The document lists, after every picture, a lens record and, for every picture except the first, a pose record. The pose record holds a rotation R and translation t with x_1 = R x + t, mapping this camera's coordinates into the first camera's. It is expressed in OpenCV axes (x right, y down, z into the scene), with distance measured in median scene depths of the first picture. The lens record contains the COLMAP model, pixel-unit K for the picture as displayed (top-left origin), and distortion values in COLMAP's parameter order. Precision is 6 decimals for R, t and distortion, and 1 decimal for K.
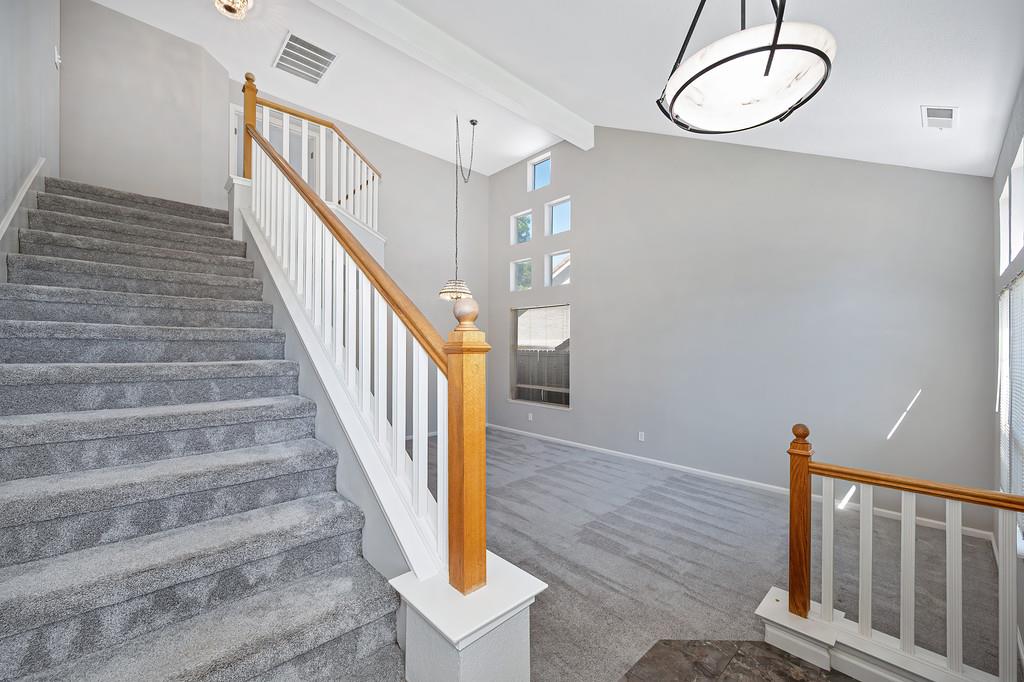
lens RADIAL K [[408.3, 0, 513.3], [0, 408.3, 345.2], [0, 0, 1]] dist [0.002038, -0.000230]
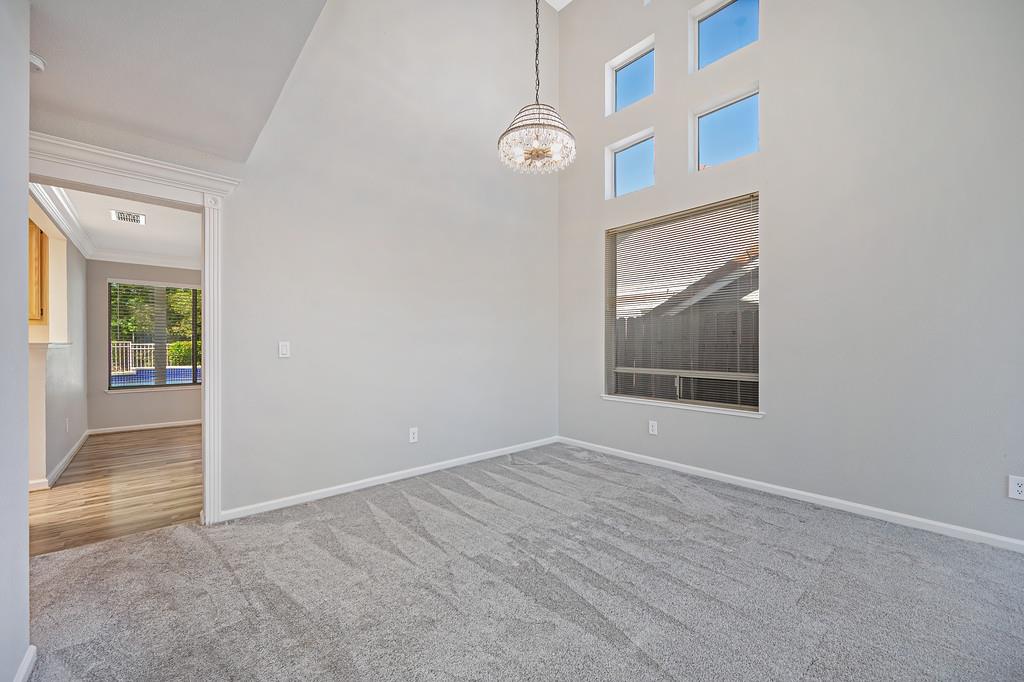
lens RADIAL K [[408.3, 0, 511.3], [0, 408.3, 345.6], [0, 0, 1]] dist [0.002038, -0.000230]
pose [[0.999782, 0.000636, -0.020857, -0.155983], [-0.000490, 0.999975, 0.007043, 0.078963], [0.020861, -0.007031, 0.999758, 0.563104]]
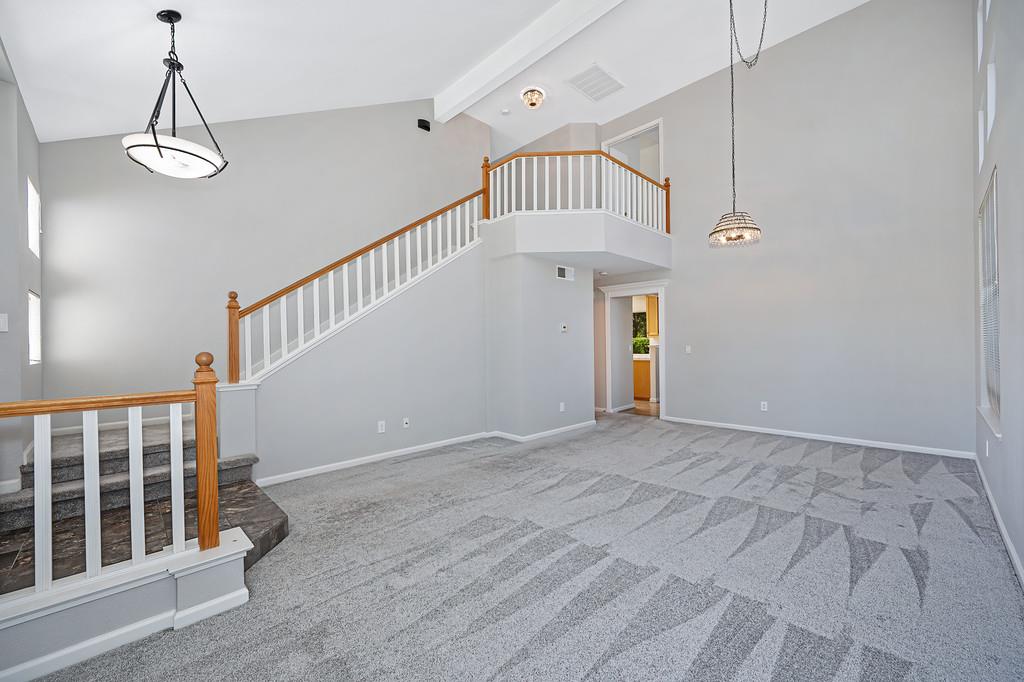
lens RADIAL K [[408.3, 0, 510.1], [0, 408.3, 344.4], [0, 0, 1]] dist [0.002038, -0.000230]
pose [[0.019408, -0.000115, -0.999812, 0.561128], [0.016087, 0.999871, 0.000197, 0.066371], [0.999682, -0.016088, 0.019408, 0.574024]]
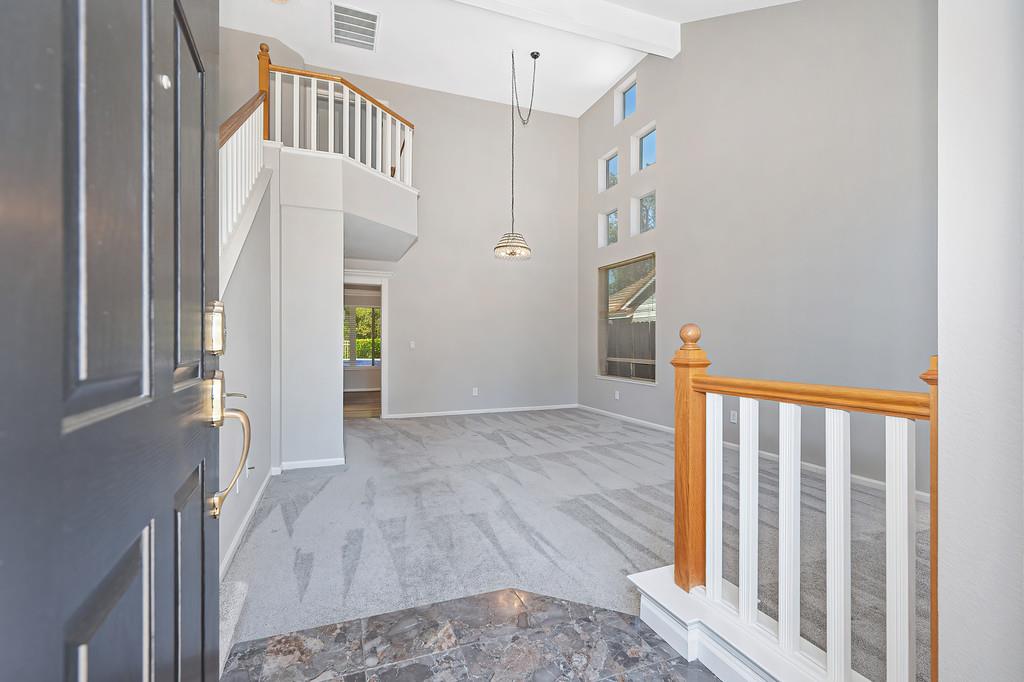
lens RADIAL K [[464.6, 0, 511.8], [0, 464.6, 342.4], [0, 0, 1]] dist [-0.002404, -0.000121]
pose [[0.926339, -0.000983, -0.376690, 0.240974], [0.003220, 0.999981, 0.005308, 0.074204], [0.376678, -0.006129, 0.926324, 0.045917]]
